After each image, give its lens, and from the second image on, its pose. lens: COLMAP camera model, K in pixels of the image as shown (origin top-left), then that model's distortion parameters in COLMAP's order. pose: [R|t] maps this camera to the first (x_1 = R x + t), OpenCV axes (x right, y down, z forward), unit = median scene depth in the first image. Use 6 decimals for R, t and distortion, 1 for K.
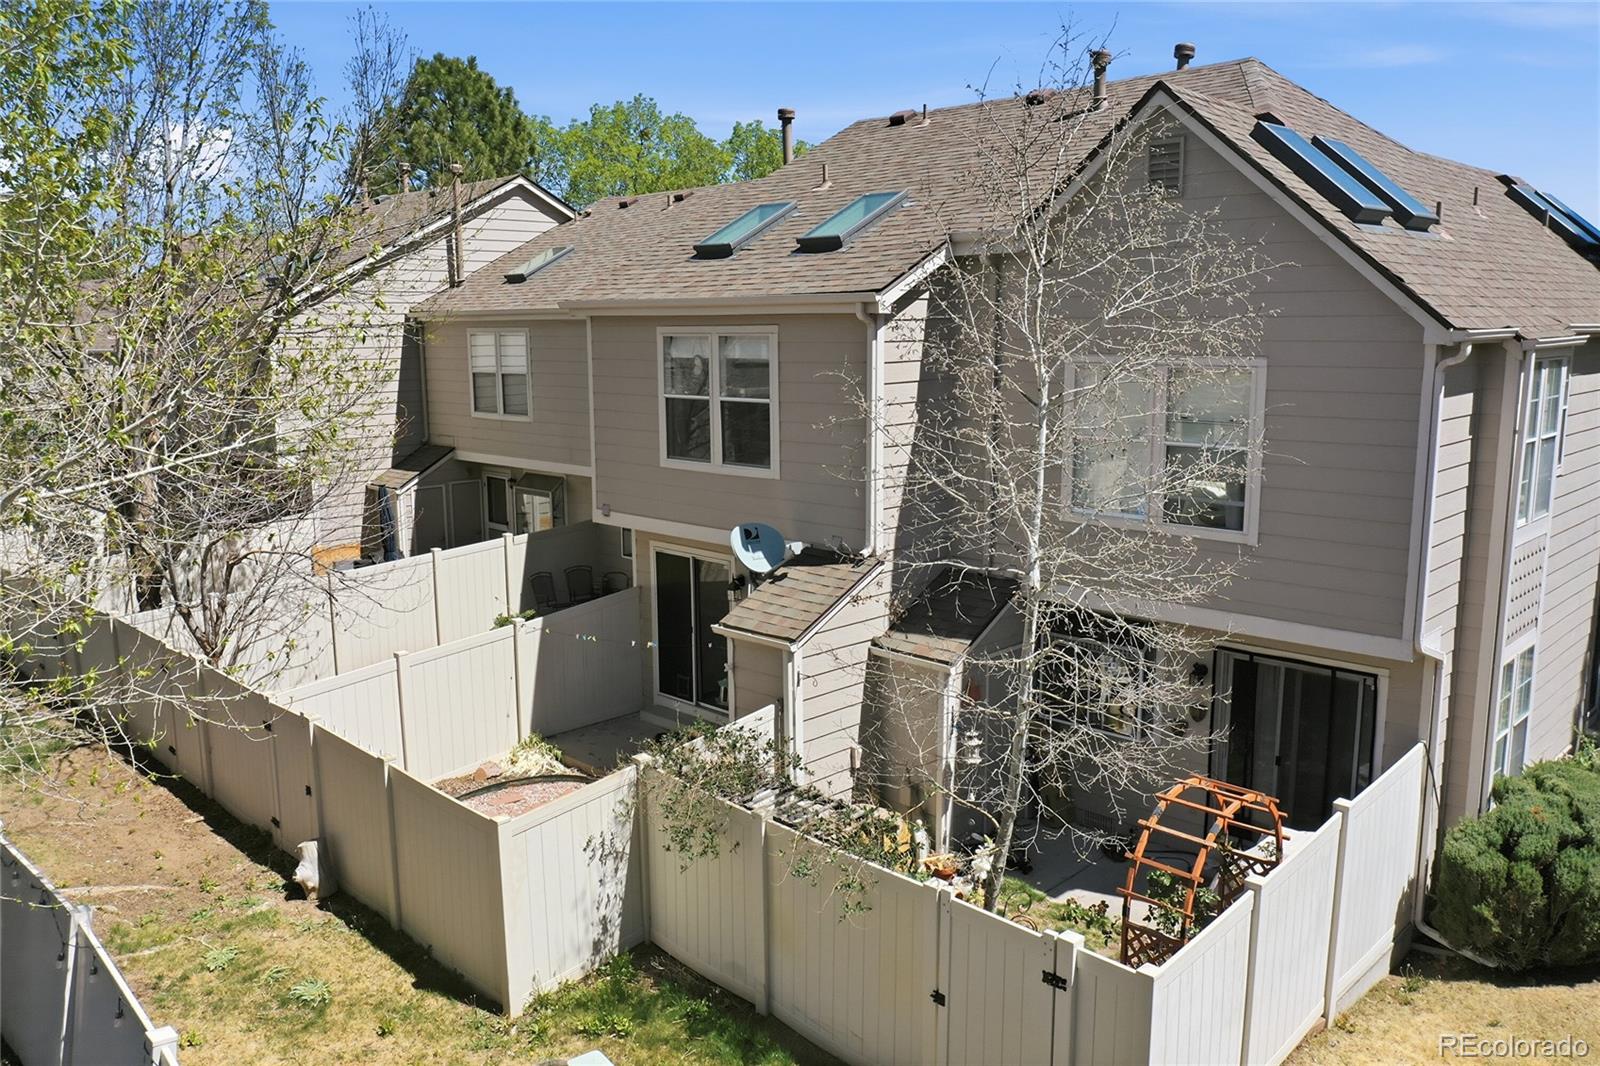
lens RADIAL K [[1240.7, 0, 796.9], [0, 1240.7, 529.5], [0, 0, 1]] dist [-0.031685, -0.001159]
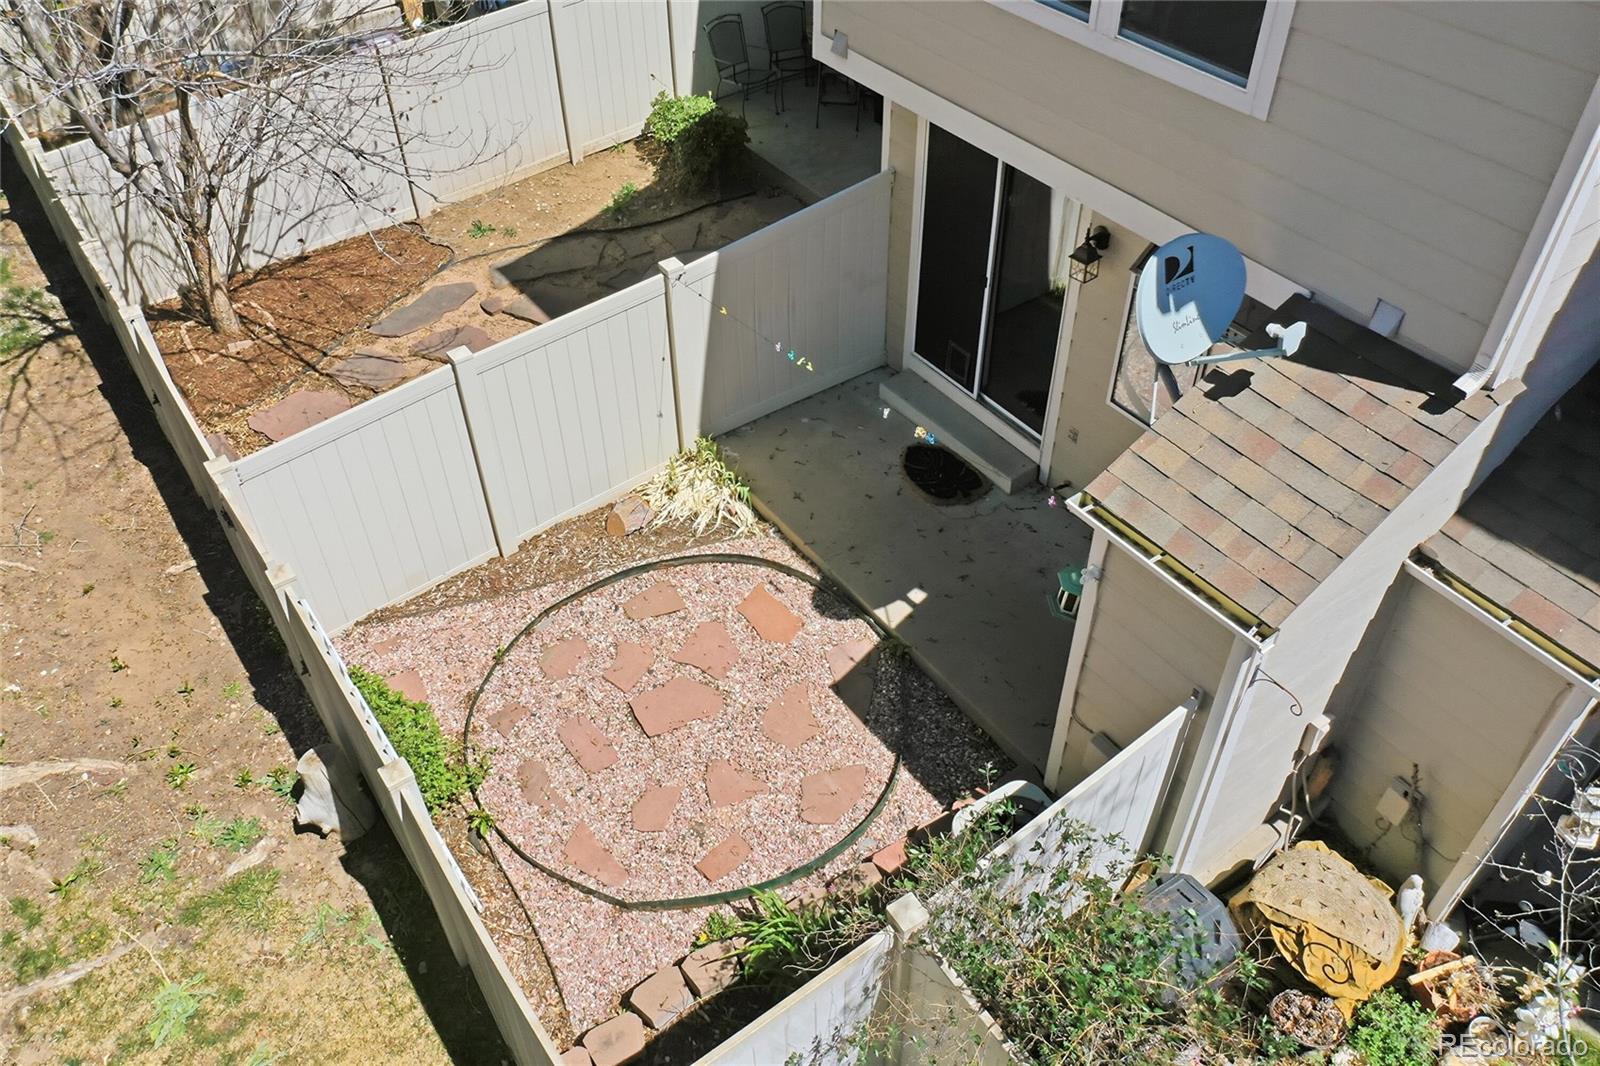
lens RADIAL K [[1240.7, 0, 809.2], [0, 1240.7, 537.1], [0, 0, 1]] dist [-0.031685, -0.001159]
pose [[0.986554, 0.113607, -0.117497, -0.089104], [-0.028752, 0.828334, 0.559496, -0.134420], [0.160889, -0.548594, 0.820463, 0.503811]]
